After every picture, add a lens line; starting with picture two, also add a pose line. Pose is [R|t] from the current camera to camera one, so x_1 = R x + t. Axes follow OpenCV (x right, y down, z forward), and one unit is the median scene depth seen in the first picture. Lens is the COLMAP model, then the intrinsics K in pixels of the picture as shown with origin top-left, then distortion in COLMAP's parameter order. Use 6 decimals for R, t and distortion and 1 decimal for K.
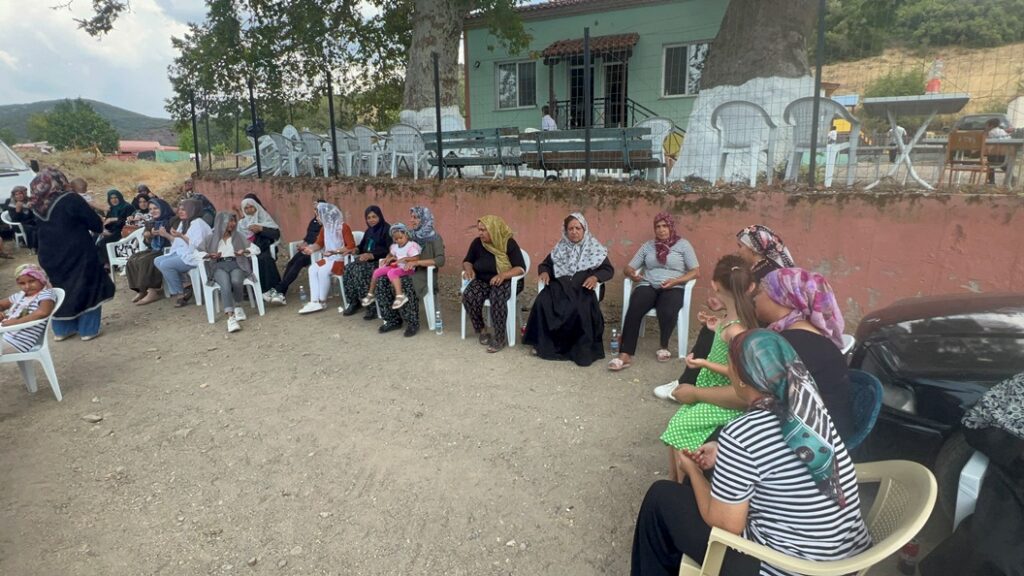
lens RADIAL K [[533.4, 0, 516.4], [0, 533.4, 285.9], [0, 0, 1]] dist [-0.017990, -0.000291]
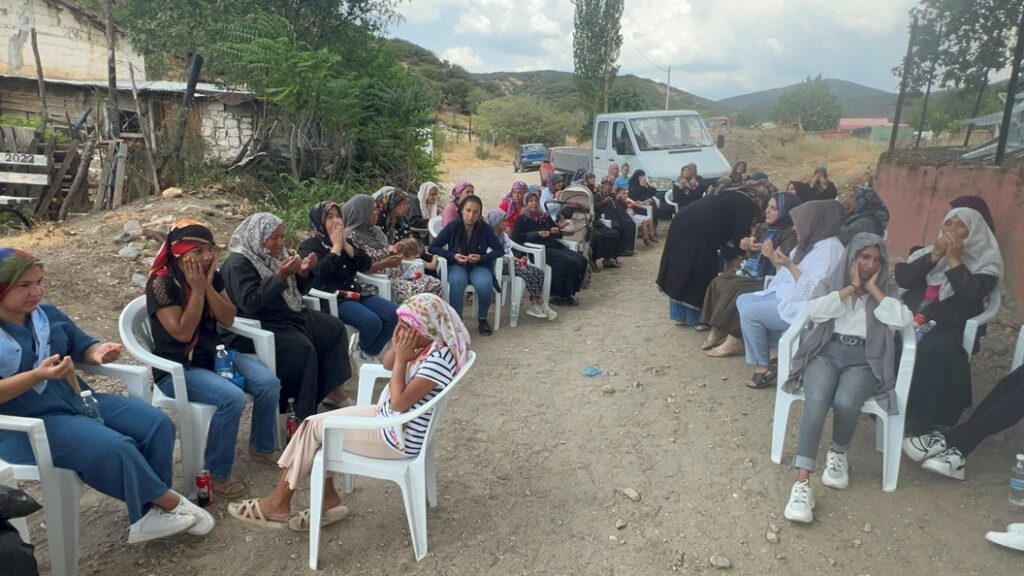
lens RADIAL K [[597.0, 0, 509.1], [0, 597.0, 286.7], [0, 0, 1]] dist [-0.016213, 0.003334]
pose [[0.421547, 0.213210, -0.881385, -0.210171], [-0.206334, 0.969023, 0.135725, -0.094439], [0.883020, 0.124645, 0.452481, 0.466403]]
